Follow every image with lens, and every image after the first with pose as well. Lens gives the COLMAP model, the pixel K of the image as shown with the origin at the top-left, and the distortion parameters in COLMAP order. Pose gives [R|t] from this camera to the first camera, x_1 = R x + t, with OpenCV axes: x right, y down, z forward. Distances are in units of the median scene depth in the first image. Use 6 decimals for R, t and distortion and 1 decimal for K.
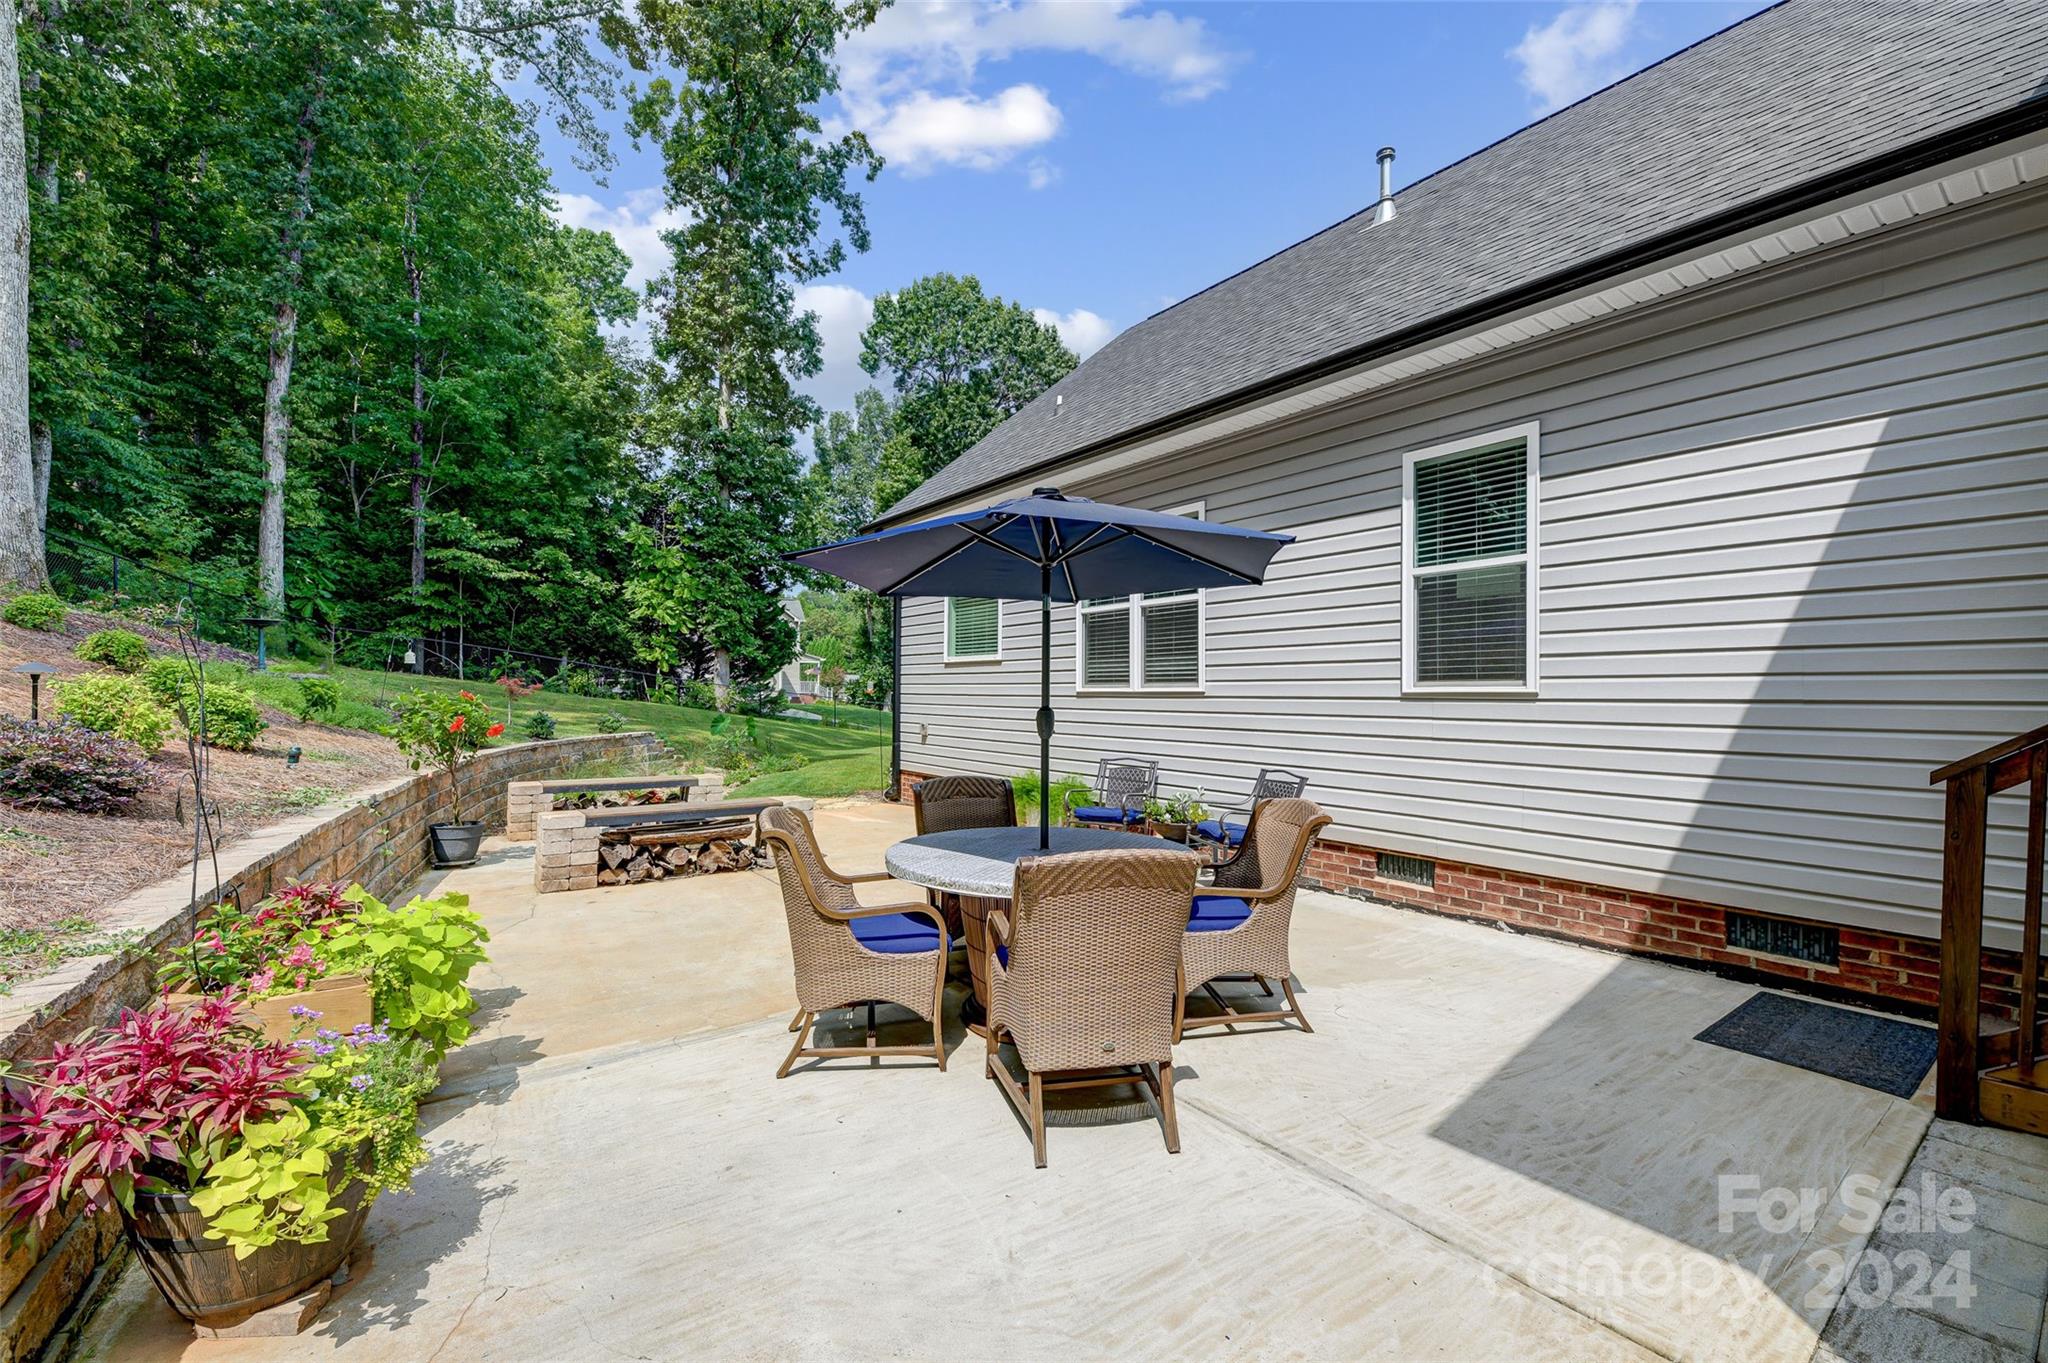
lens RADIAL K [[813.2, 0, 1035.1], [0, 813.2, 699.5], [0, 0, 1]] dist [0.002644, -0.002551]
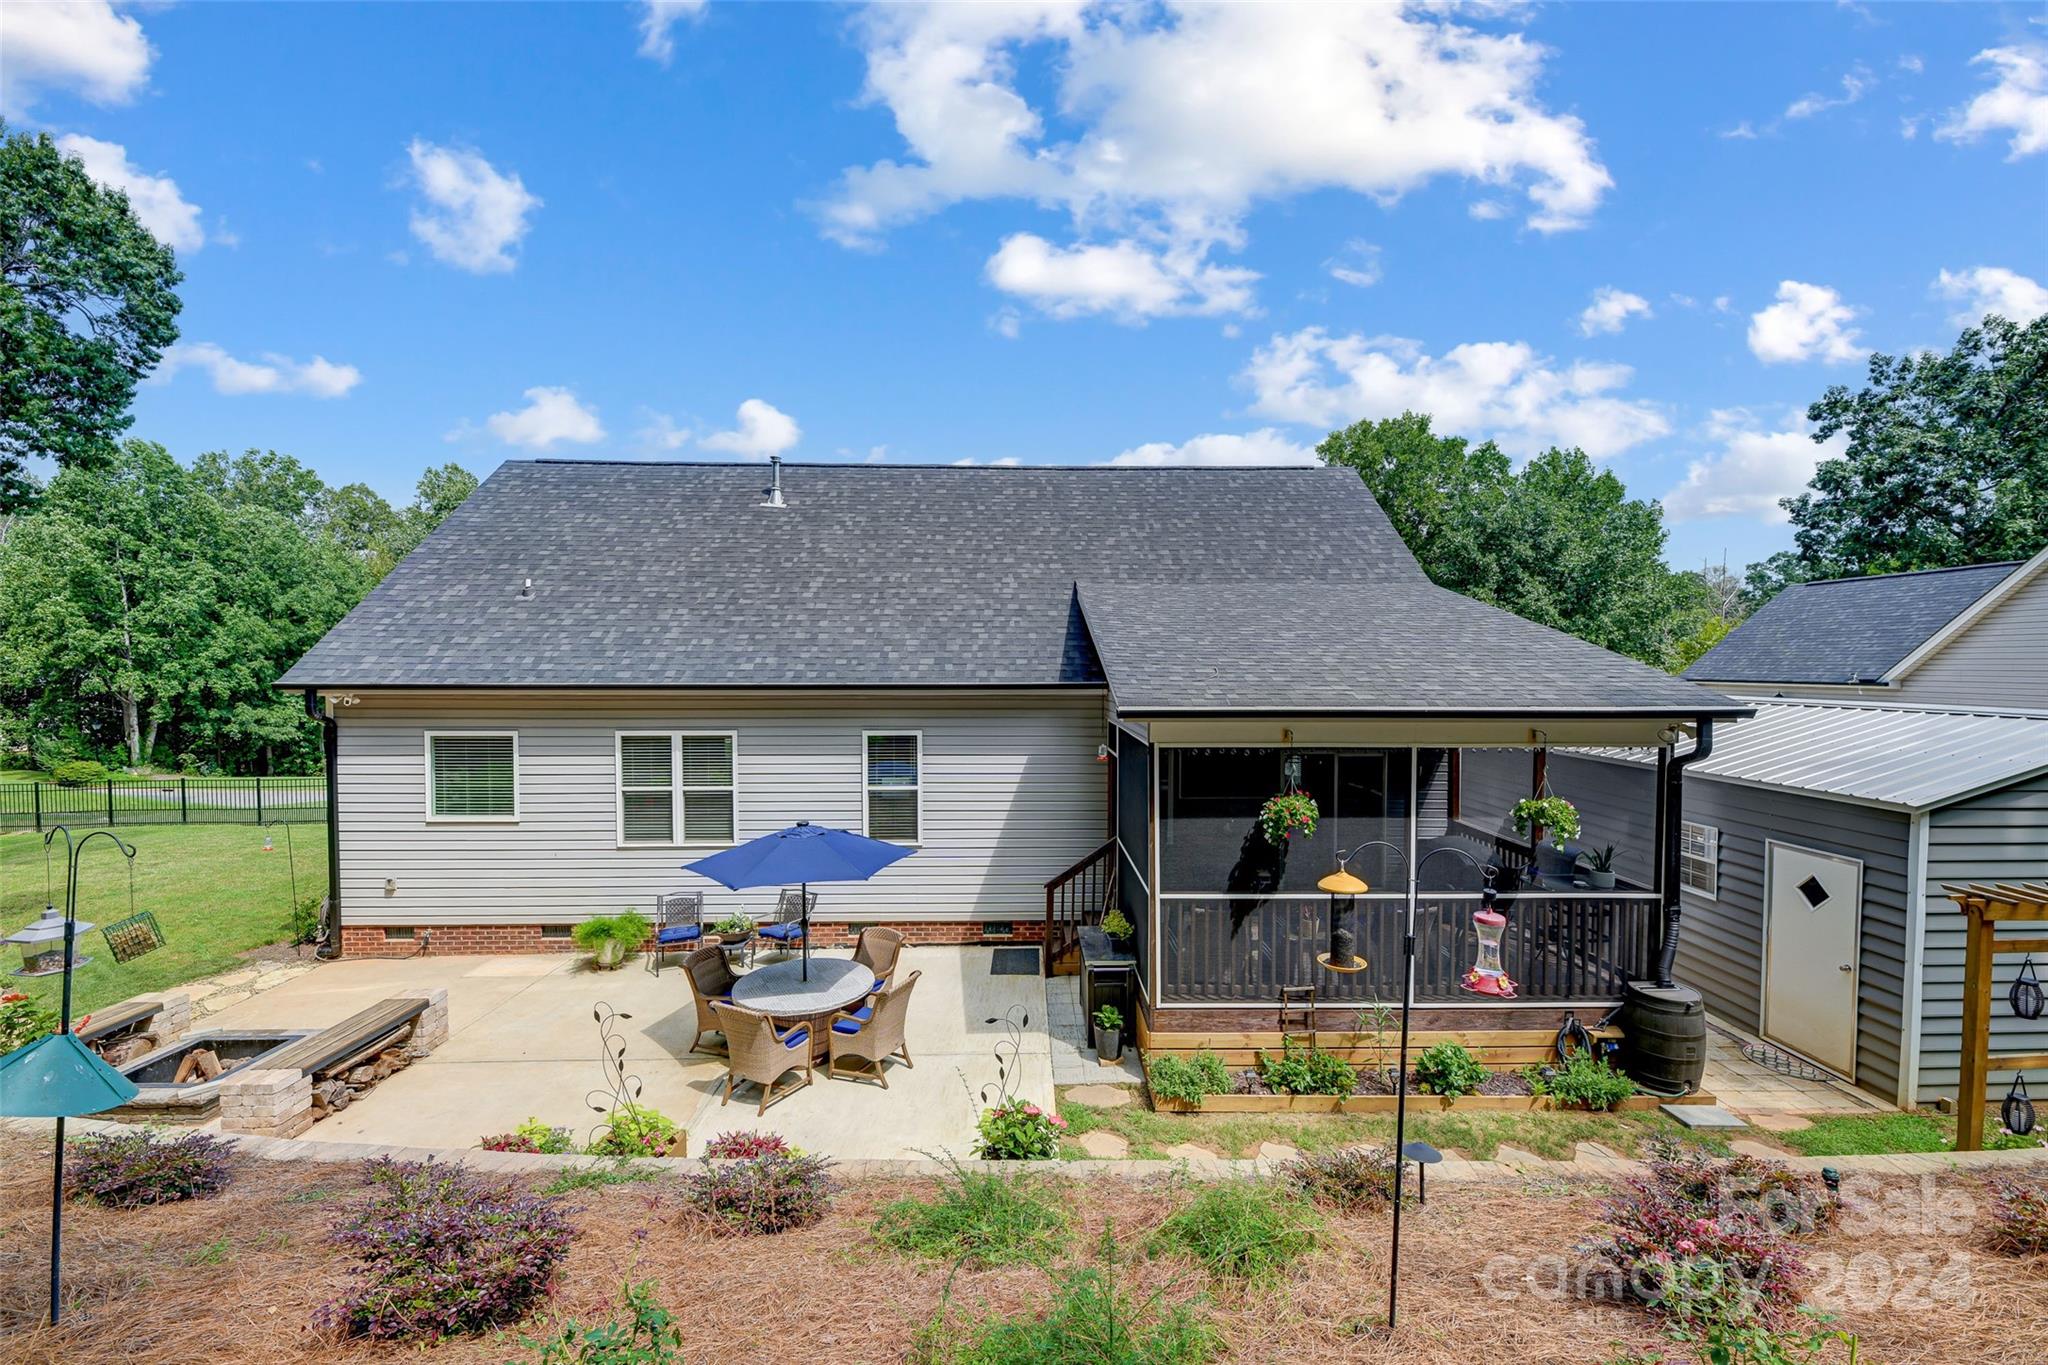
lens RADIAL K [[817.4, 0, 1033.5], [0, 817.4, 673.8], [0, 0, 1]] dist [0.000230, -0.002241]
pose [[0.583265, -0.016059, 0.812123, -0.209350], [0.006986, 0.999867, 0.014754, -0.100981], [-0.812252, -0.002932, 0.583299, -0.121224]]
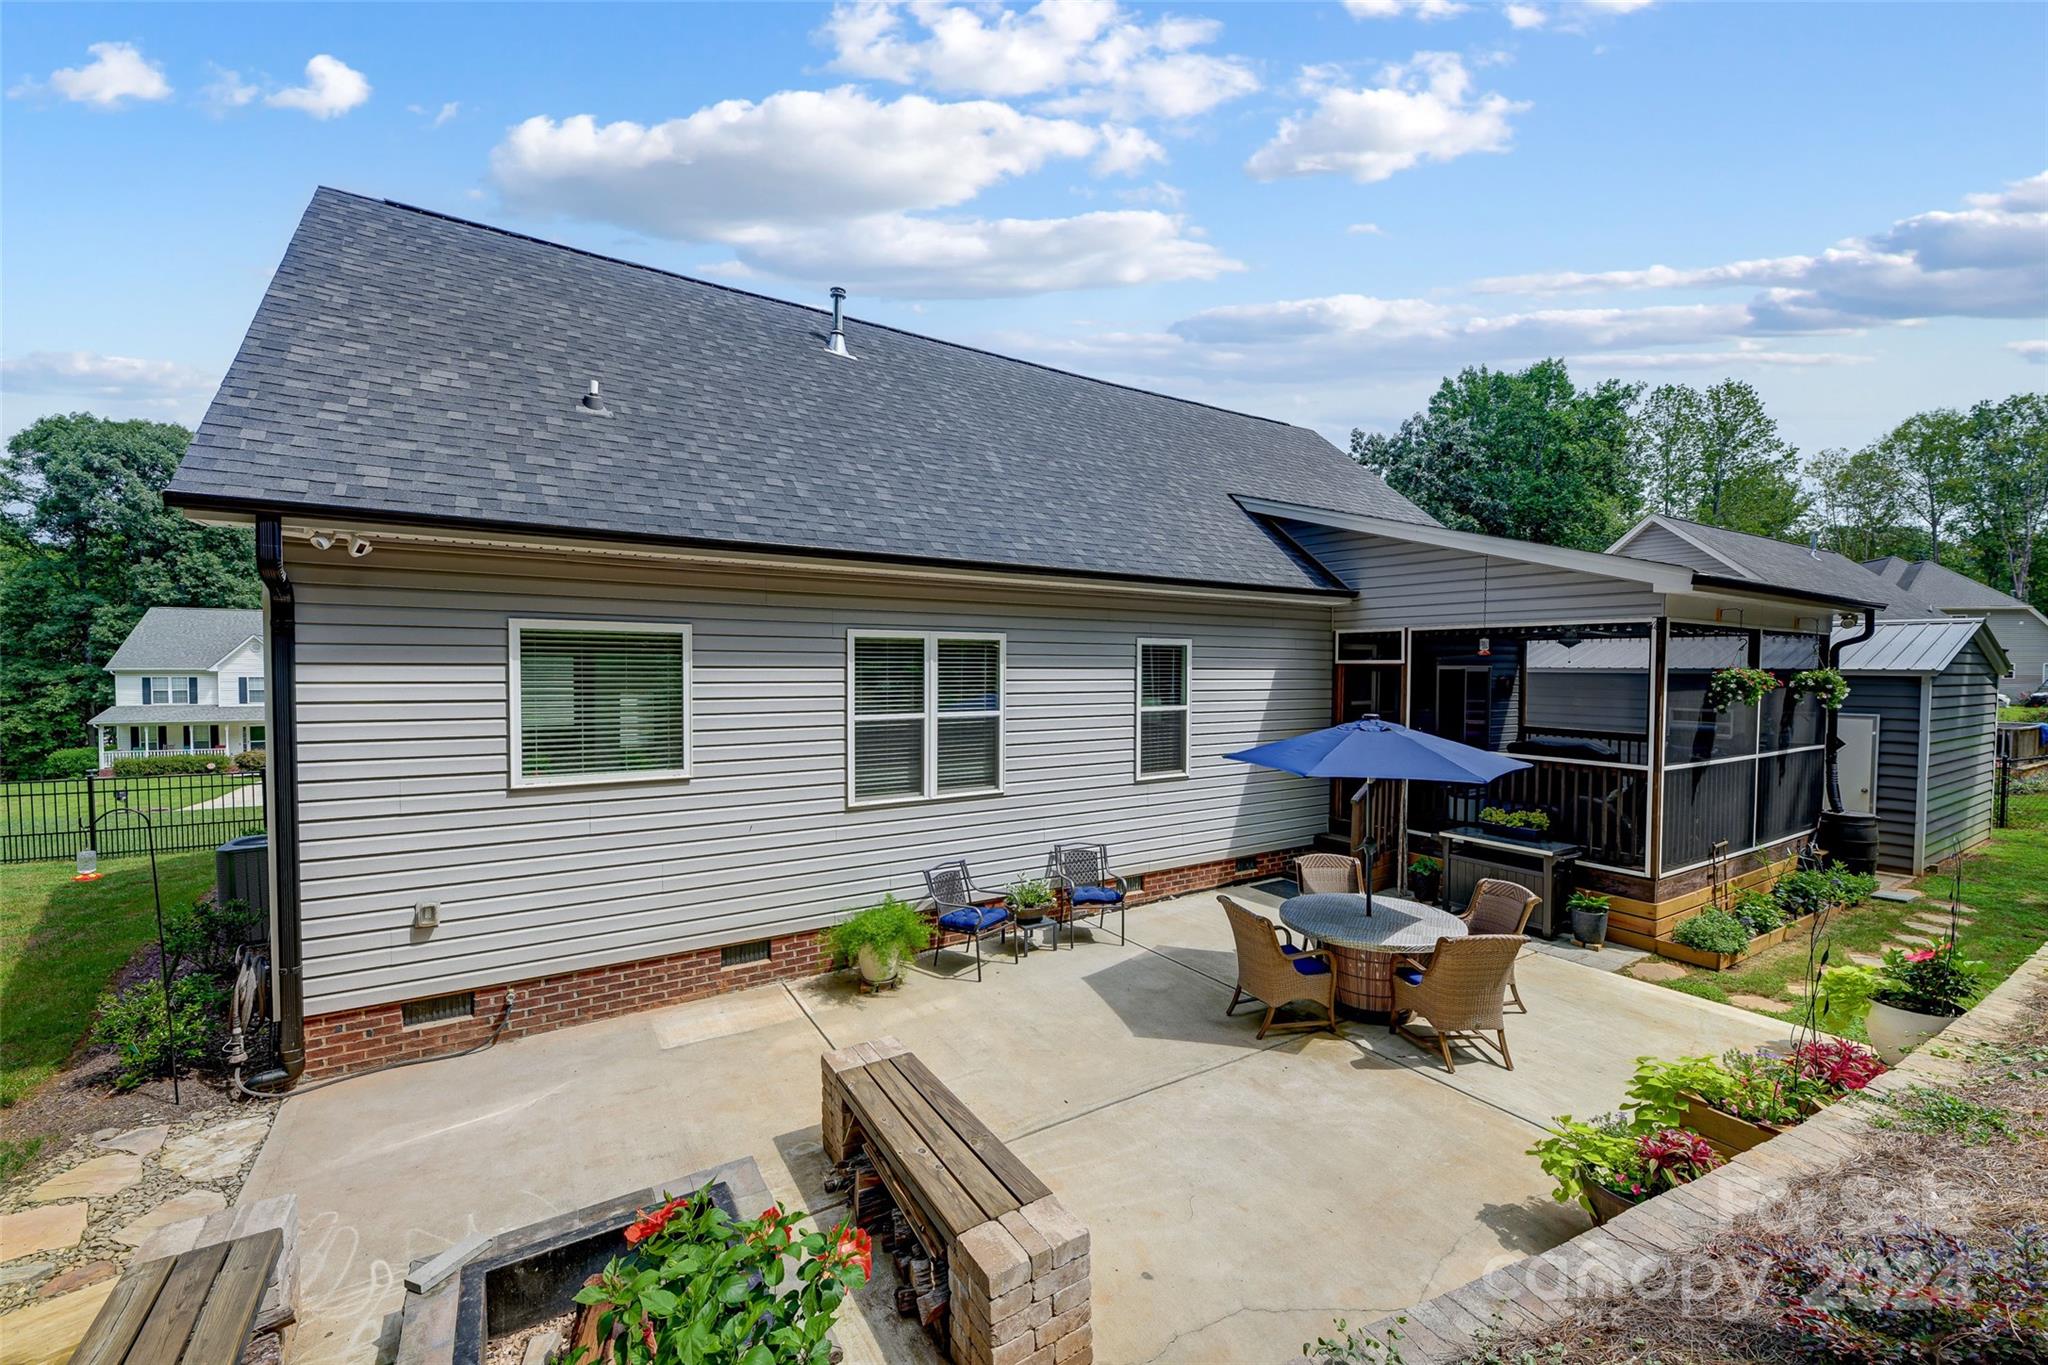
lens RADIAL K [[817.4, 0, 1028.1], [0, 817.4, 687.8], [0, 0, 1]] dist [0.000230, -0.002241]
pose [[0.083943, -0.032937, 0.995926, -0.263981], [0.000299, 0.999454, 0.033029, -0.054332], [-0.996471, -0.002474, 0.083907, 0.230753]]
